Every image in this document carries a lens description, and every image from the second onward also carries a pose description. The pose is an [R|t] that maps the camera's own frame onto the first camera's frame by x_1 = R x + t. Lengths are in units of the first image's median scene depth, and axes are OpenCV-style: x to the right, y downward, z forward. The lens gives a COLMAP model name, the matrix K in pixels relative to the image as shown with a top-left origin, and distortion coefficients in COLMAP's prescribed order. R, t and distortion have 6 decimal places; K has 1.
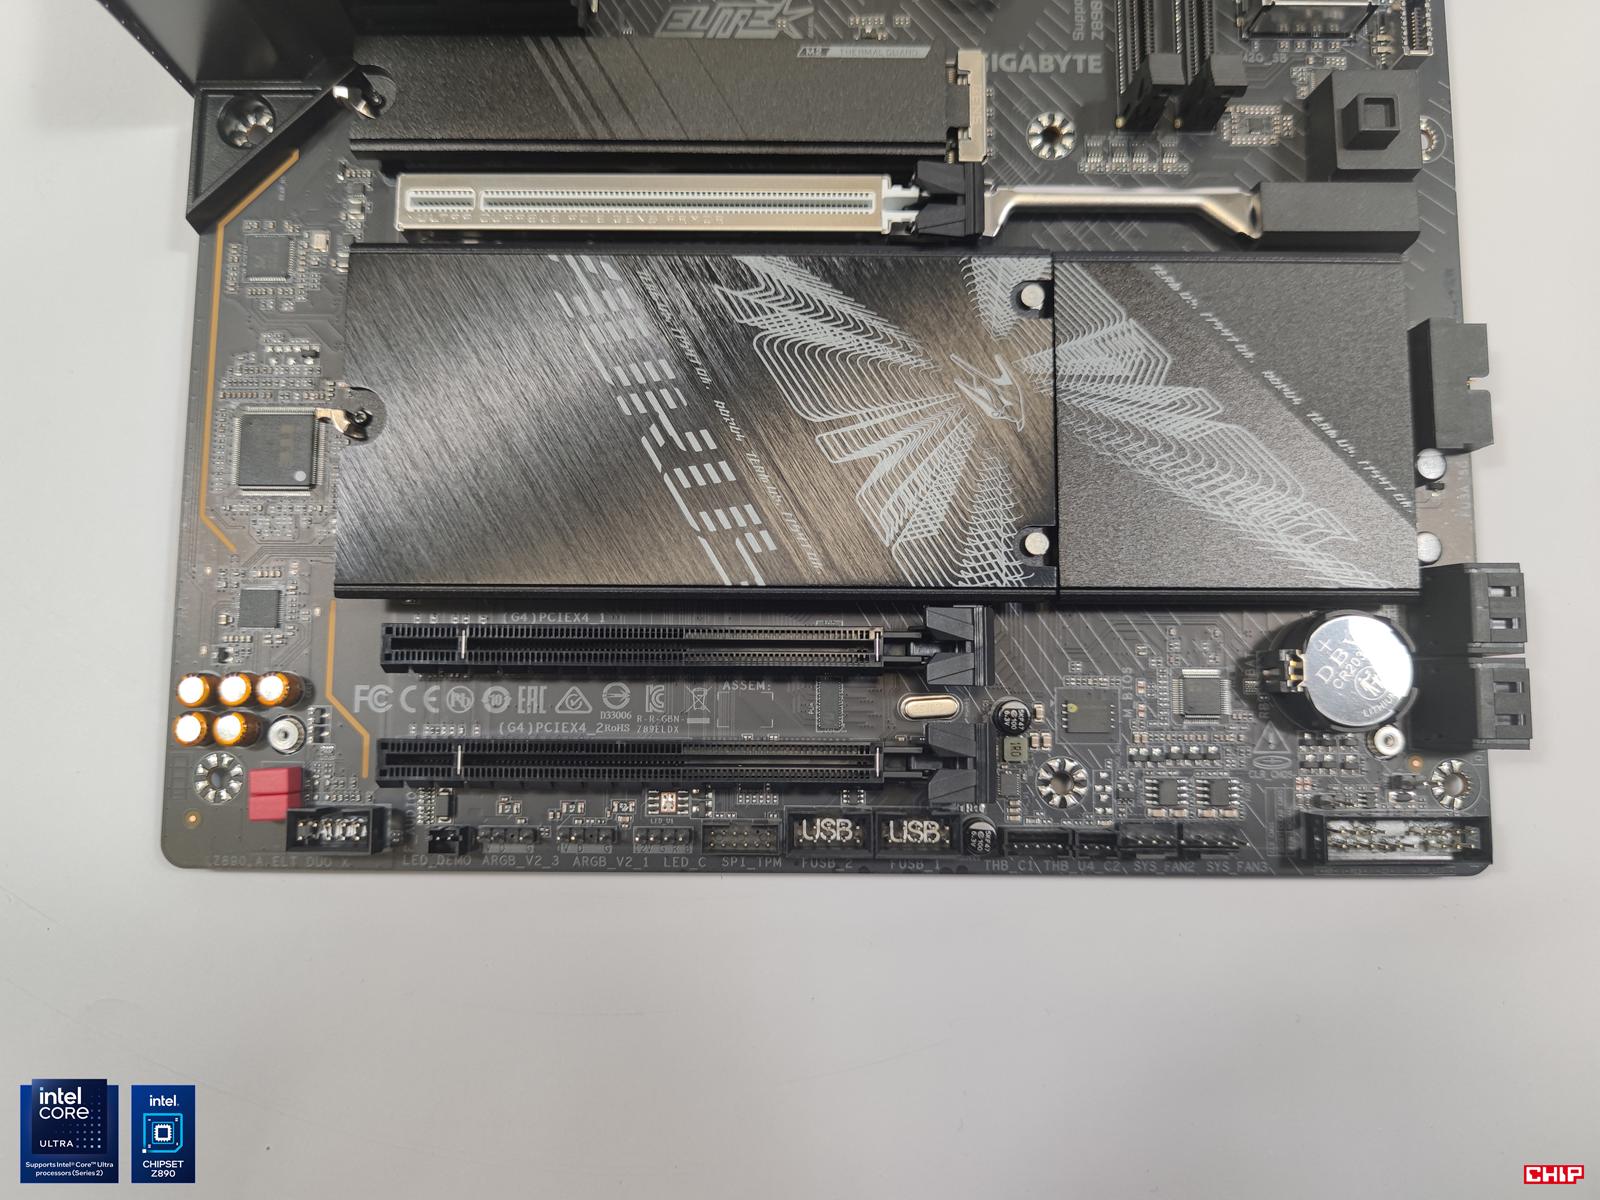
lens RADIAL K [[1190.9, 0, 795.8], [0, 1190.9, 575.7], [0, 0, 1]] dist [0.036913, -0.125785]
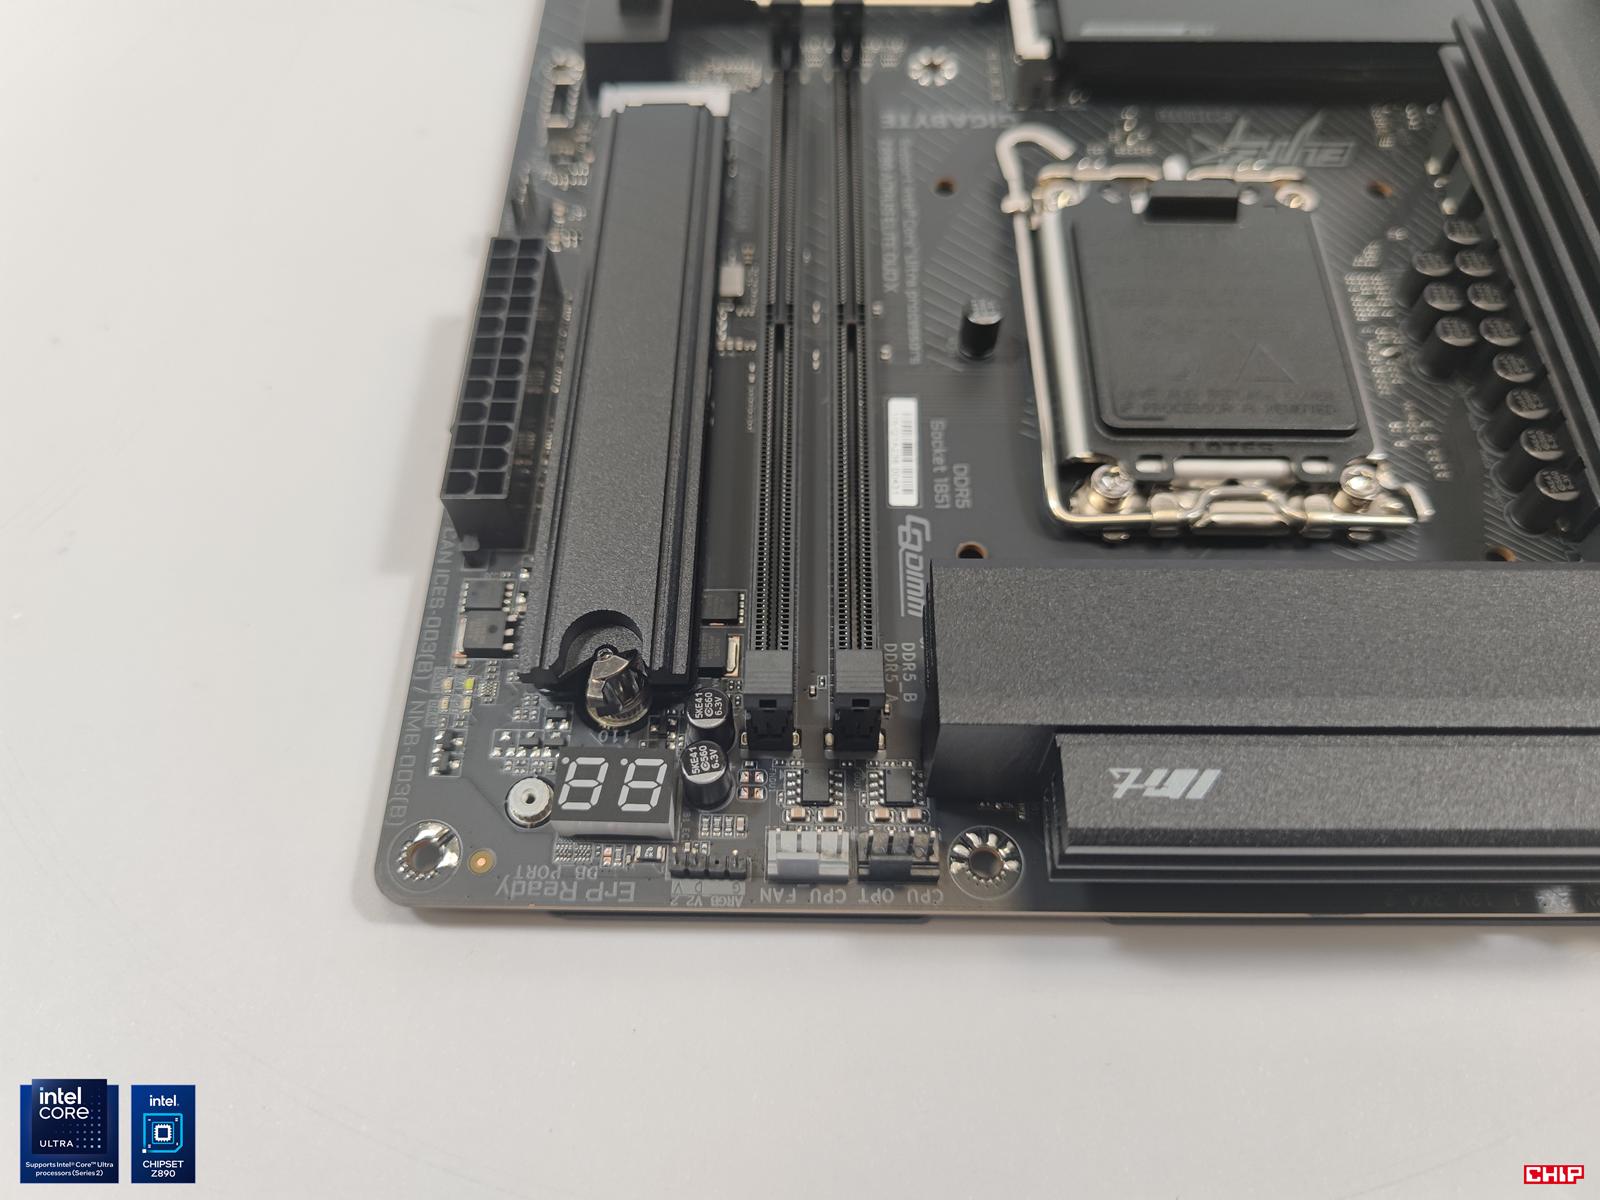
lens RADIAL K [[1226.3, 0, 800.0], [0, 1226.3, 600.0], [0, 0, 1]] dist [-0.031845, -0.001826]
pose [[-0.999859, 0.002226, 0.016632, 0.329290], [0.008043, -0.806307, 0.591443, -1.413944], [0.014727, 0.591493, 0.806175, 0.468770]]
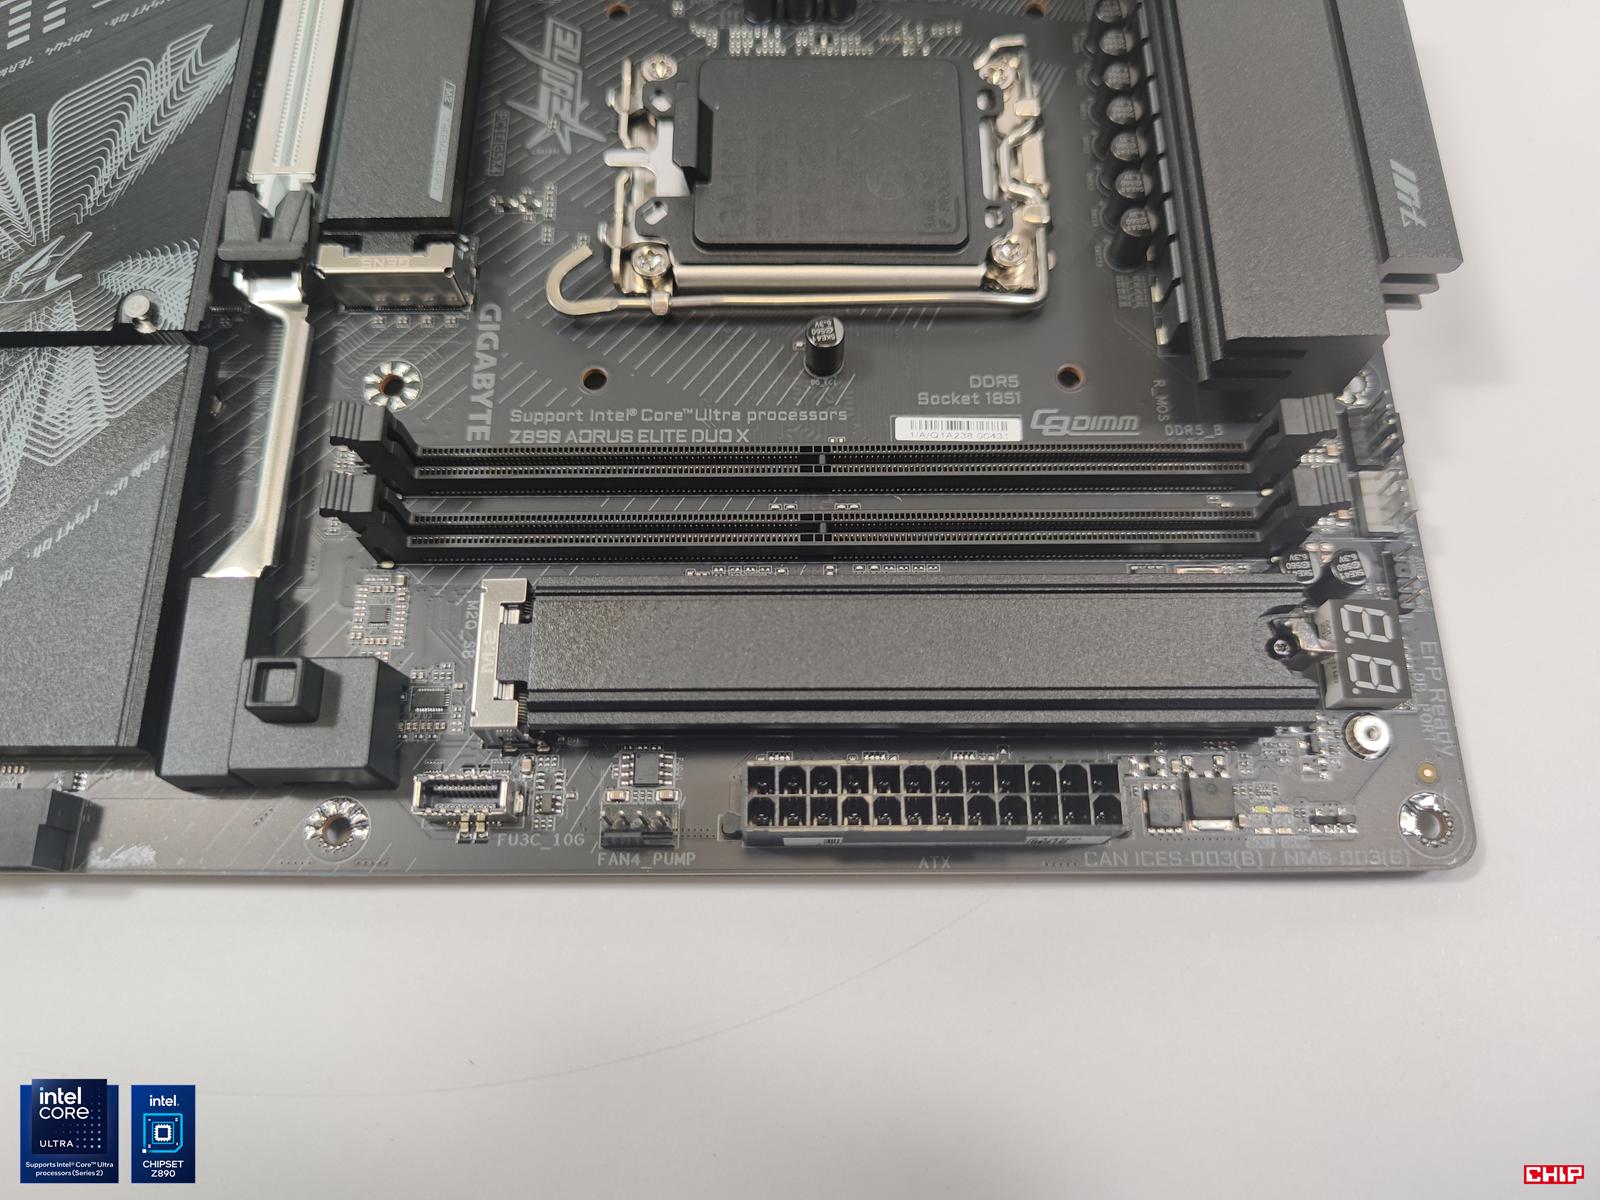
lens RADIAL K [[1194.7, 0, 796.0], [0, 1194.7, 595.0], [0, 0, 1]] dist [-0.029497, 0.002377]
pose [[0.008857, 0.944803, -0.327520, 0.673627], [-0.993556, 0.045327, 0.103887, -0.780404], [0.112998, 0.324489, 0.939116, 0.307687]]
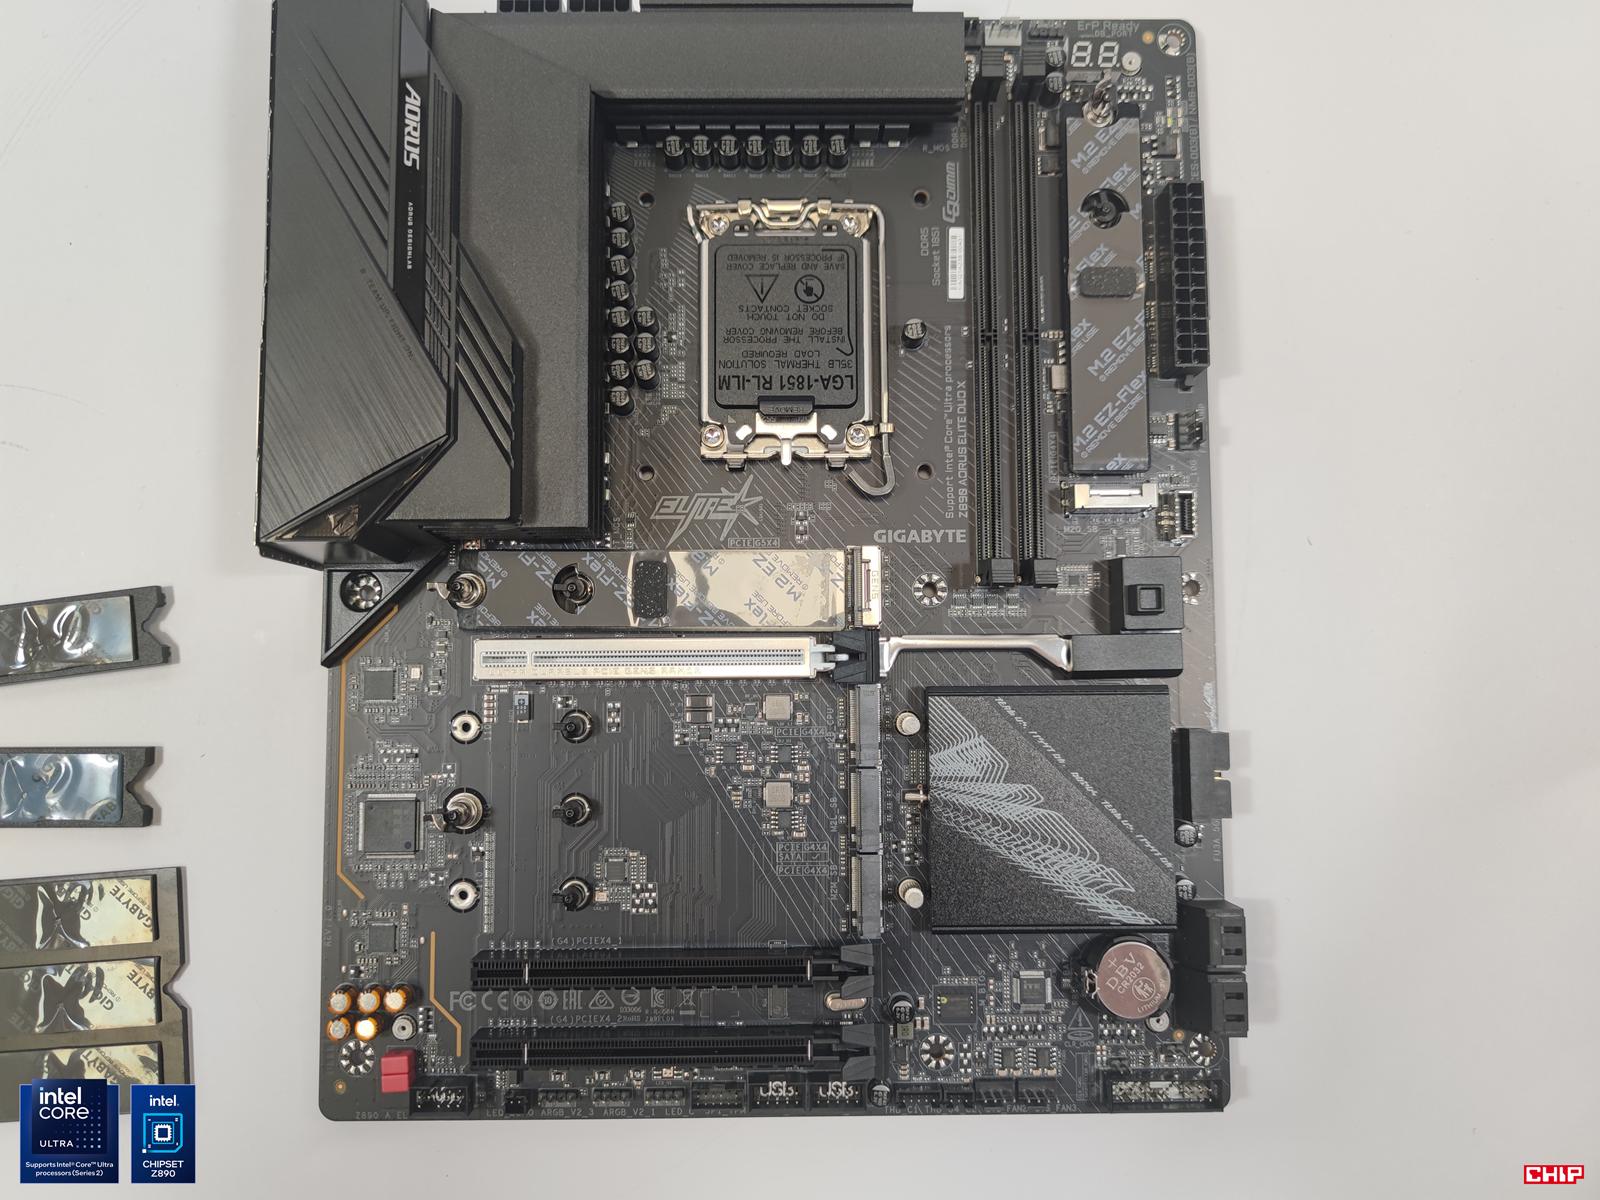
lens RADIAL K [[1163.9, 0, 797.1], [0, 1163.9, 585.7], [0, 0, 1]] dist [0.059985, -0.143468]
pose [[0.999856, -0.011470, 0.012527, 0.040312], [0.011069, 0.999438, 0.031630, -0.445993], [-0.012883, -0.031487, 0.999421, -0.415093]]
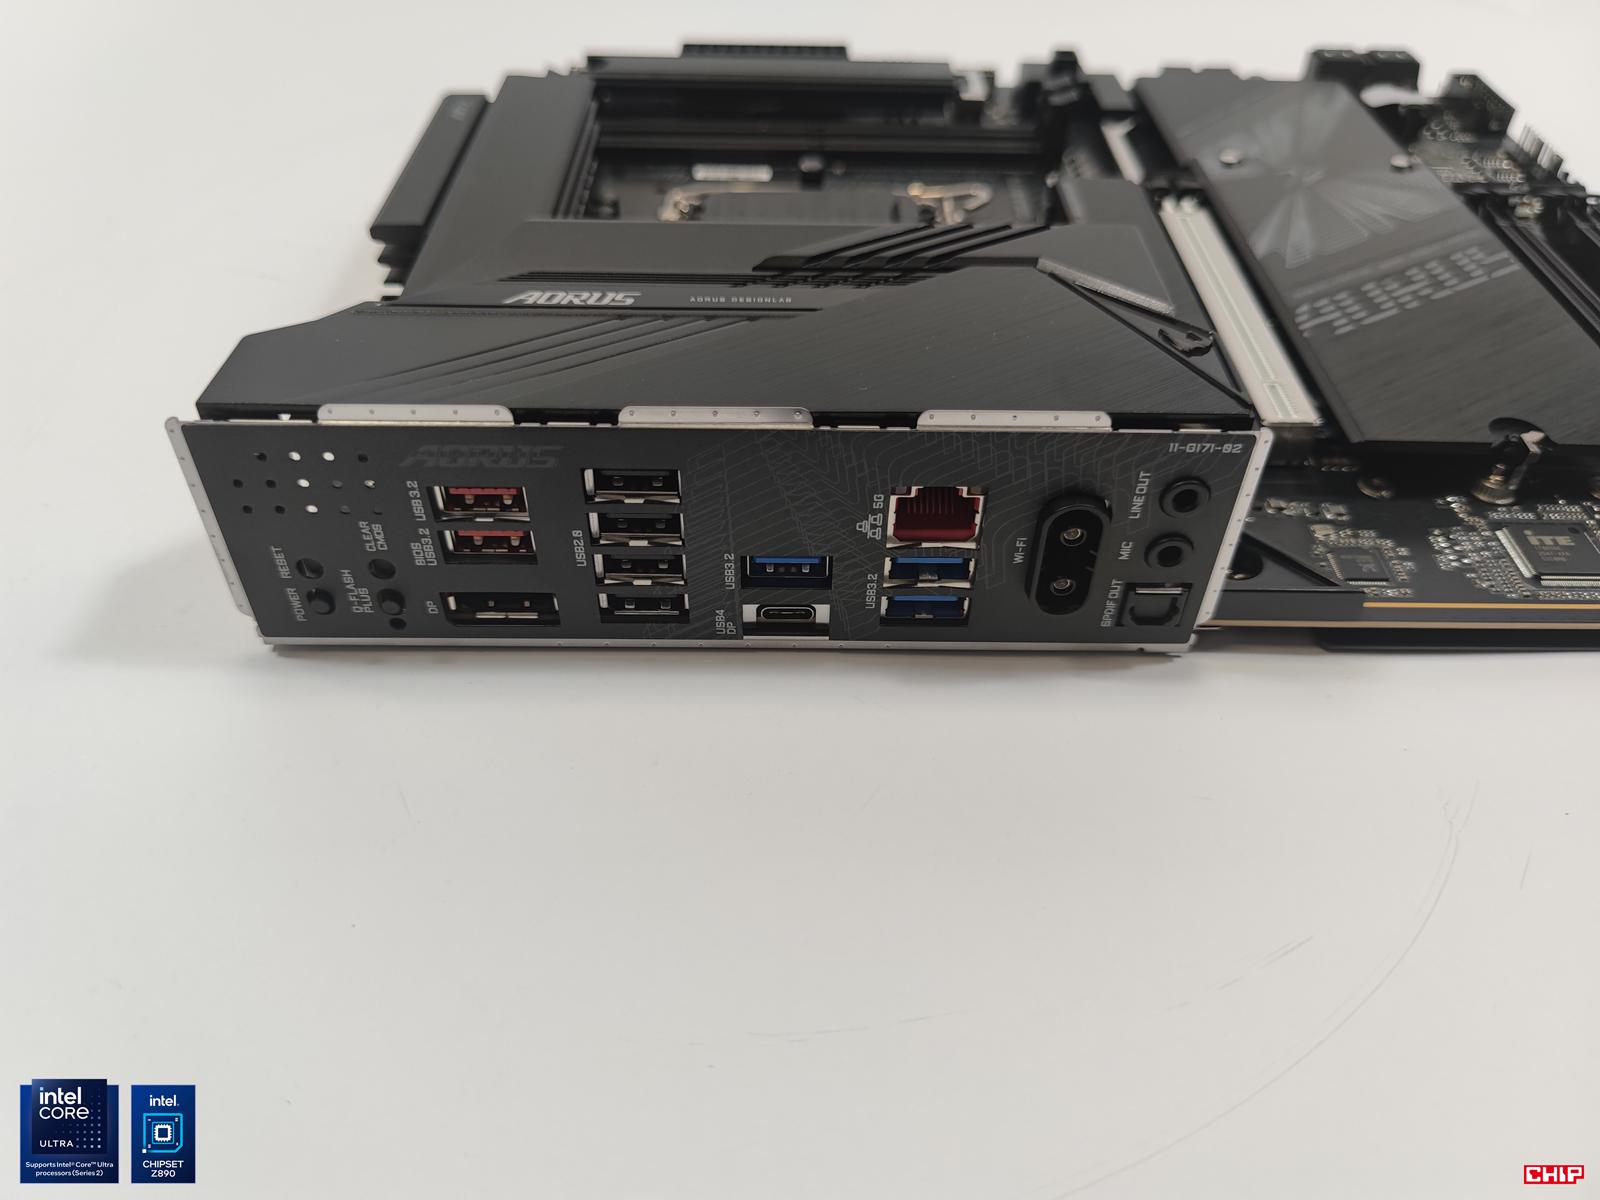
lens RADIAL K [[1168.5, 0, 800.0], [0, 1168.5, 600.0], [0, 0, 1]] dist [0.001789, 0.000078]
pose [[-0.003461, -0.690837, 0.723002, -1.177700], [0.992251, 0.087424, 0.088285, -0.818013], [-0.124199, 0.717705, 0.685181, 0.470568]]
